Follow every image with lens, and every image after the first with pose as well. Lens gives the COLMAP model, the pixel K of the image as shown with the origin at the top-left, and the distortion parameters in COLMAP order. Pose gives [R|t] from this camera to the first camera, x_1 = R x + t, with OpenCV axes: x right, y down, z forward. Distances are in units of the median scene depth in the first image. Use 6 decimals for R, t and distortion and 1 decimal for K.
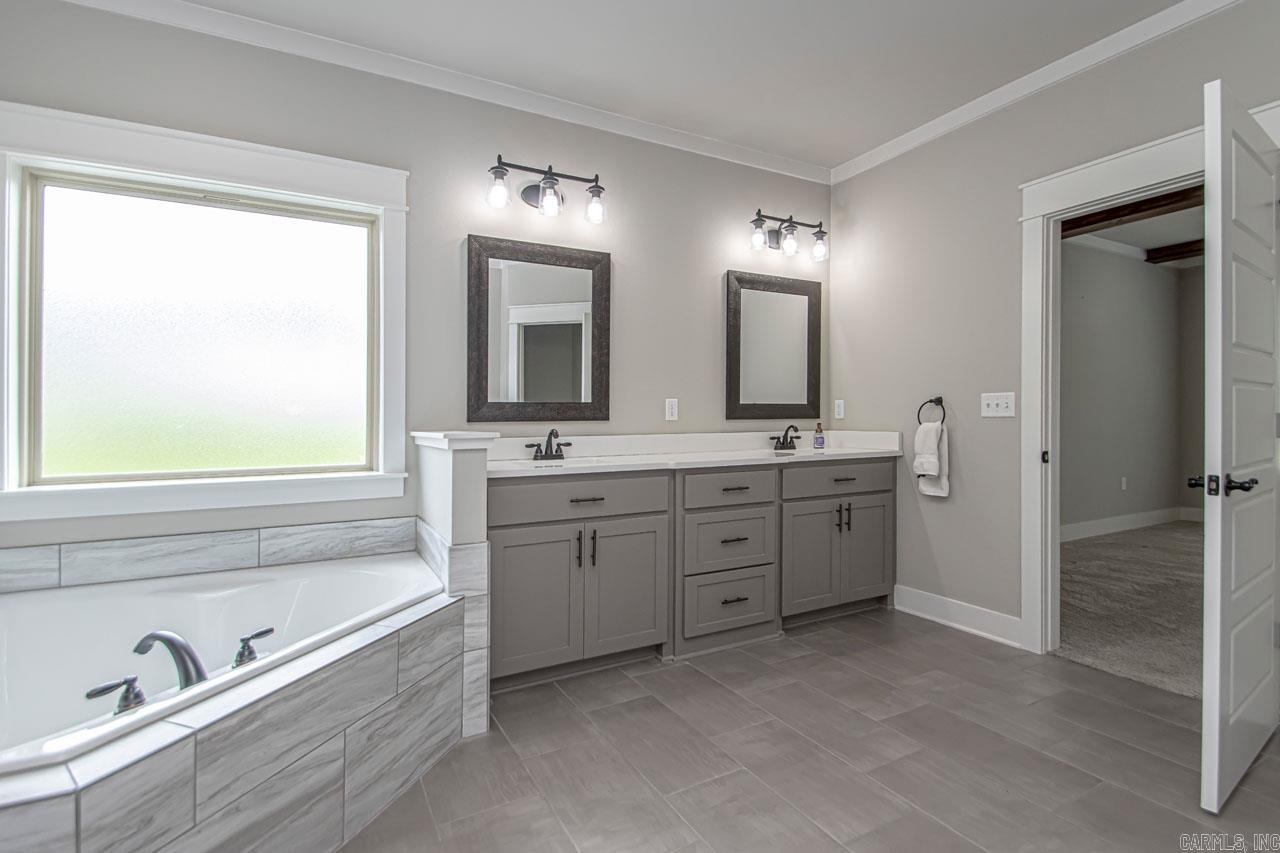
lens RADIAL K [[605.3, 0, 670.3], [0, 605.3, 425.6], [0, 0, 1]] dist [0.028166, -0.020915]
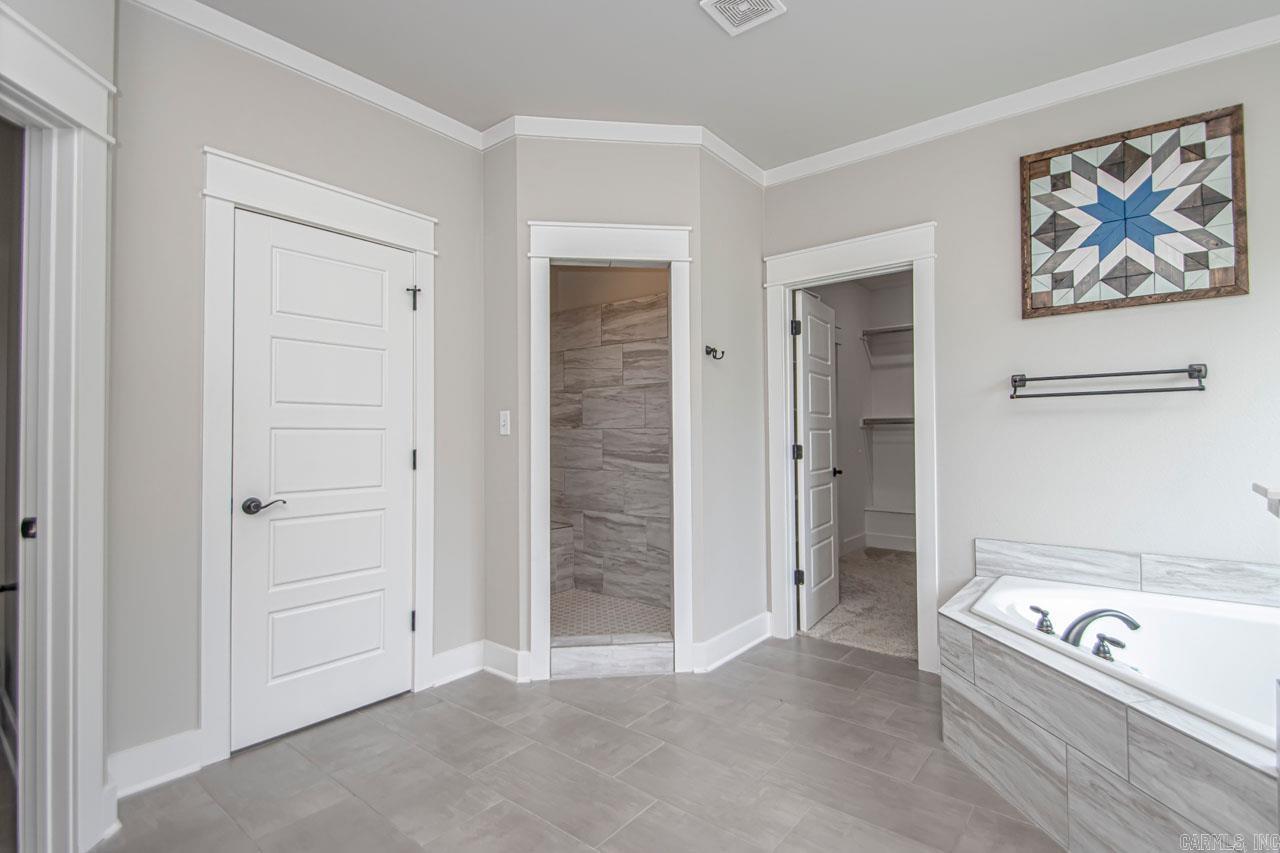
lens RADIAL K [[600.4, 0, 647.8], [0, 600.4, 424.7], [0, 0, 1]] dist [0.025175, -0.018772]
pose [[-0.934958, 0.005685, -0.354713, 0.281019], [0.007070, 0.999972, -0.002609, -0.033567], [0.354688, -0.004947, -0.934972, 0.927214]]
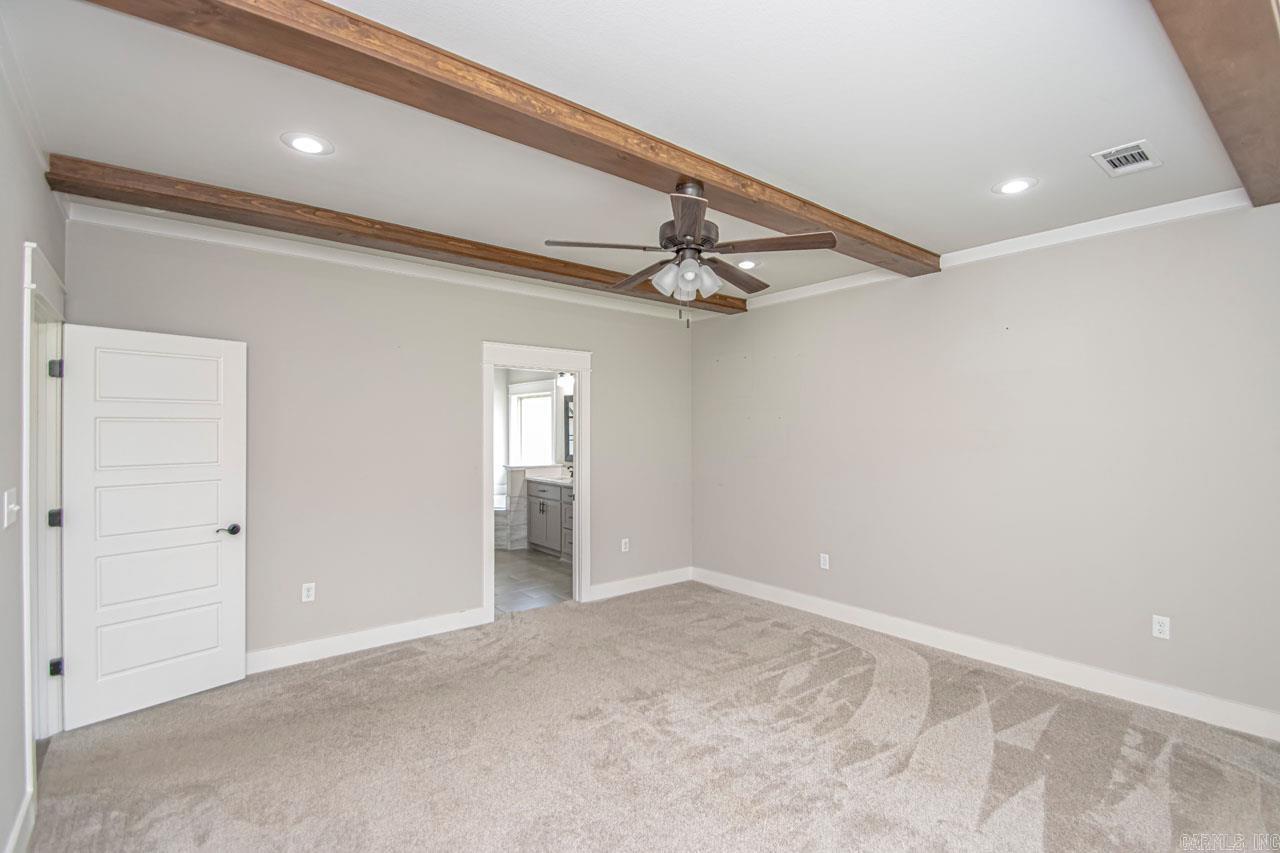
lens RADIAL K [[600.4, 0, 647.8], [0, 600.4, 424.7], [0, 0, 1]] dist [0.025175, -0.018772]
pose [[0.154999, -0.005969, -0.987897, 2.377666], [-0.010925, 0.999910, -0.007756, -0.152175], [0.987854, 0.011995, 0.154920, 0.896553]]
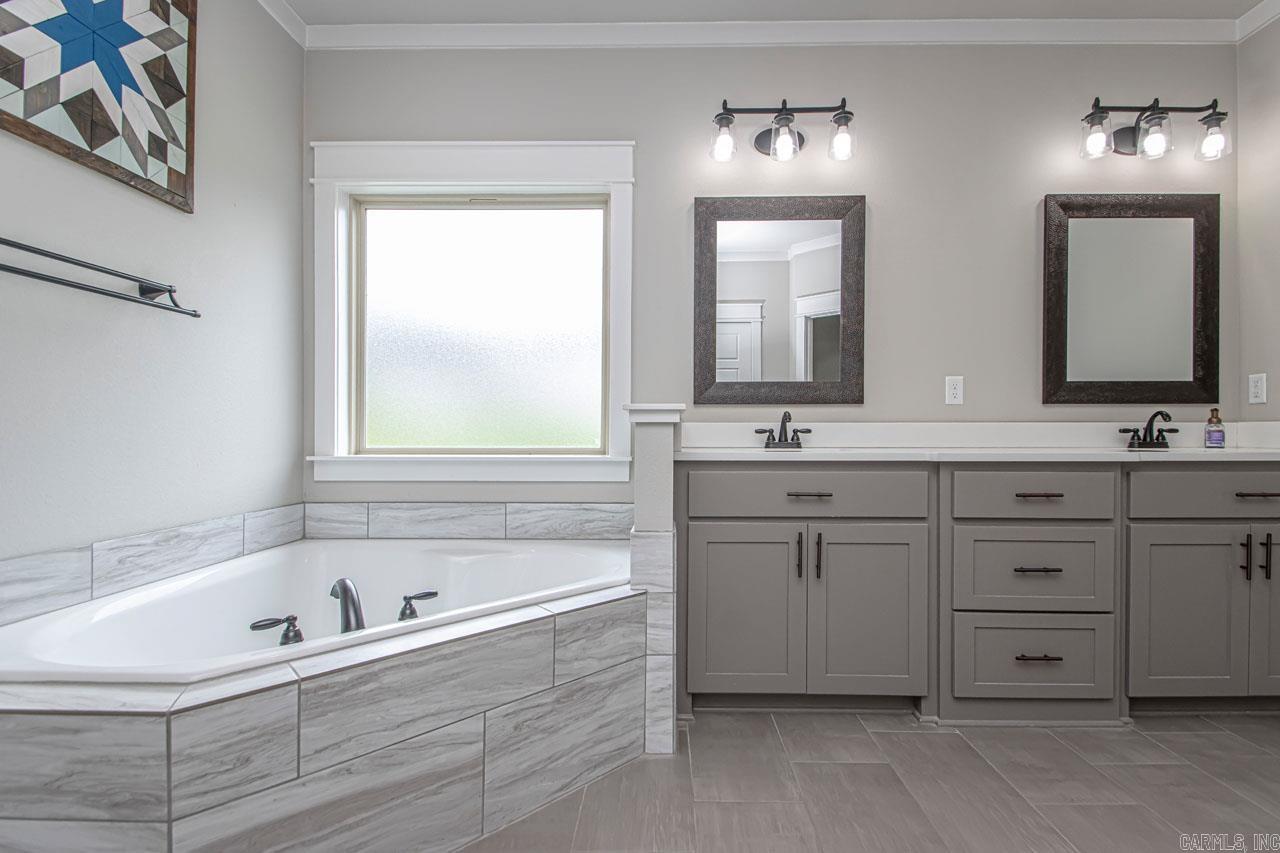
lens RADIAL K [[613.0, 0, 670.0], [0, 613.0, 431.4], [0, 0, 1]] dist [0.016860, -0.013038]
pose [[0.863837, 0.005442, -0.503742, 0.094123], [-0.012419, 0.999868, -0.010494, 0.042530], [0.503619, 0.015321, 0.863790, 0.177519]]
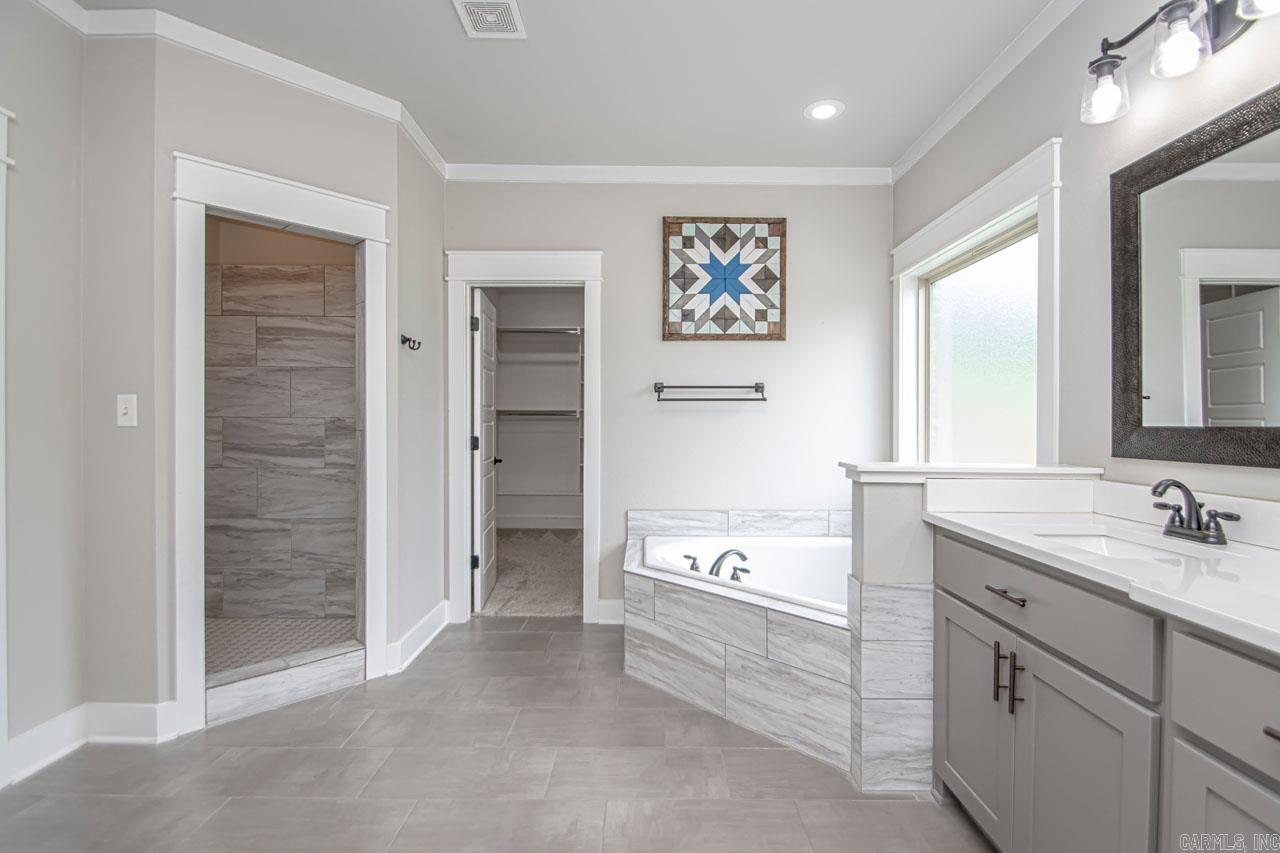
lens RADIAL K [[591.8, 0, 641.7], [0, 591.8, 425.6], [0, 0, 1]] dist [0.004032, -0.000947]
pose [[-0.504956, 0.009266, -0.863095, 0.462754], [-0.012289, 0.999764, 0.017923, -0.043186], [0.863058, 0.019657, -0.504723, 0.836899]]
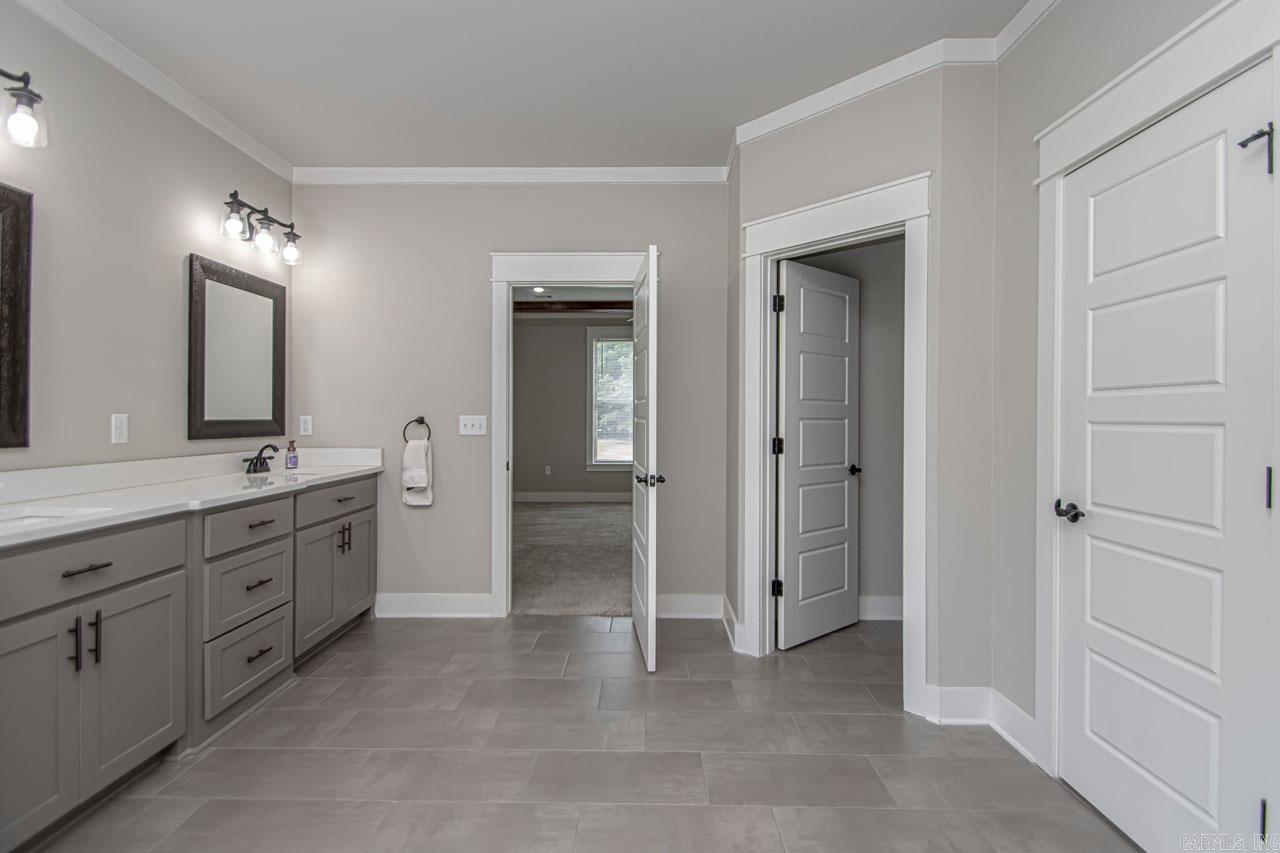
lens RADIAL K [[595.4, 0, 640.0], [0, 595.4, 426.5], [0, 0, 1]] dist [0.015614, -0.018330]
pose [[0.503394, -0.001296, 0.864056, -0.343938], [0.000965, 0.999999, 0.000938, -0.033460], [-0.864056, 0.000362, 0.503395, 0.108730]]
